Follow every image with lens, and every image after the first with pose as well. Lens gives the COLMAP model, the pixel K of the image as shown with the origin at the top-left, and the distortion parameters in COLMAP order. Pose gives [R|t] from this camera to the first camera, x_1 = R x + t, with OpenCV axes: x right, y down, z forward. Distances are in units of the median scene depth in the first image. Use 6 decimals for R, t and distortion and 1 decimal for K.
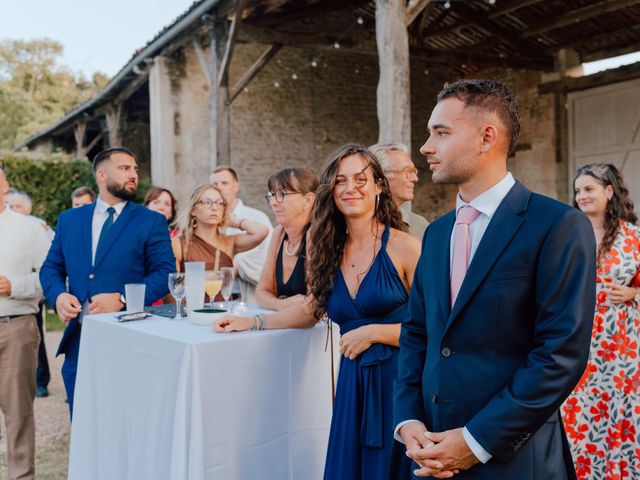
lens RADIAL K [[747.6, 0, 319.4], [0, 747.6, 241.3], [0, 0, 1]] dist [0.010687, 0.000000]
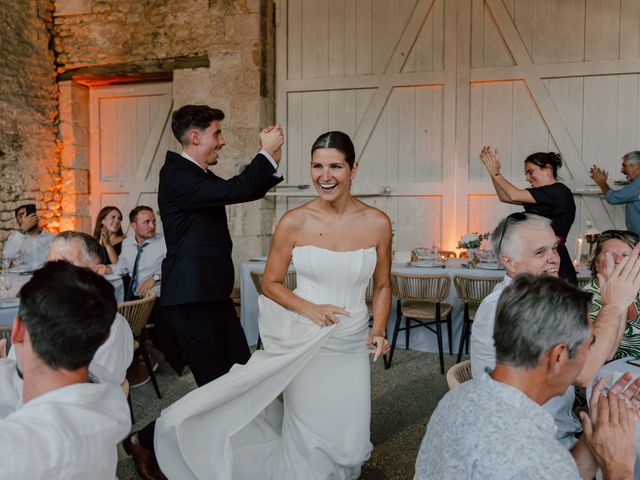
lens RADIAL K [[582.0, 0, 320.0], [0, 582.0, 242.2], [0, 0, 1]] dist [0.006439, 0.000000]
pose [[0.739786, -0.021688, 0.672492, 0.062794], [-0.016350, 0.998606, 0.050192, -0.021673], [-0.672643, -0.048126, 0.738400, 0.656147]]
